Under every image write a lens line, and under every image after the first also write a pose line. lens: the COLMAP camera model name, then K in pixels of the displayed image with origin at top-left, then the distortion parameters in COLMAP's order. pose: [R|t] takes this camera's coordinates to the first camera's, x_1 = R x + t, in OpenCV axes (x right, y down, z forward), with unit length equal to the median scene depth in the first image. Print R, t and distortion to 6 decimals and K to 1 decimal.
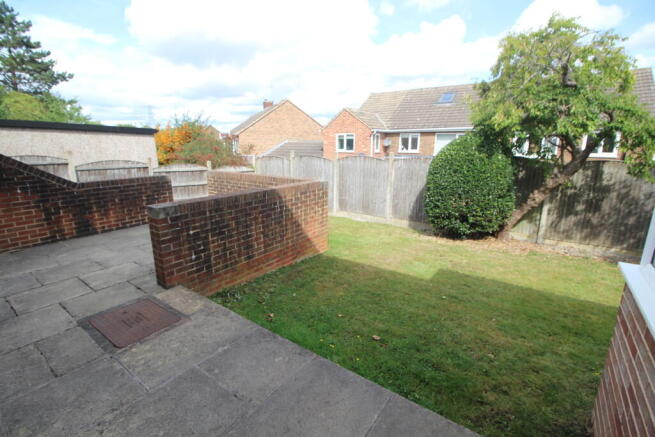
lens RADIAL K [[307.4, 0, 324.5], [0, 307.4, 217.2], [0, 0, 1]] dist [-0.010202, -0.007073]
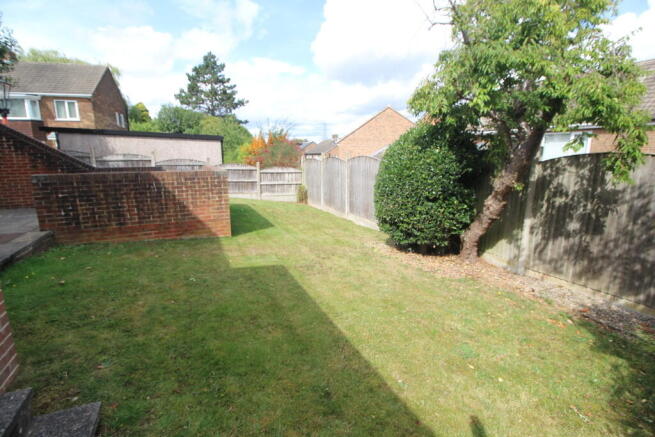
lens RADIAL K [[307.4, 0, 324.5], [0, 307.4, 217.2], [0, 0, 1]] dist [-0.010202, -0.007073]
pose [[0.870268, 0.092482, -0.483819, 0.697158], [-0.110726, 0.993808, -0.009201, 0.013400], [0.479972, 0.061579, 0.875120, 0.183789]]
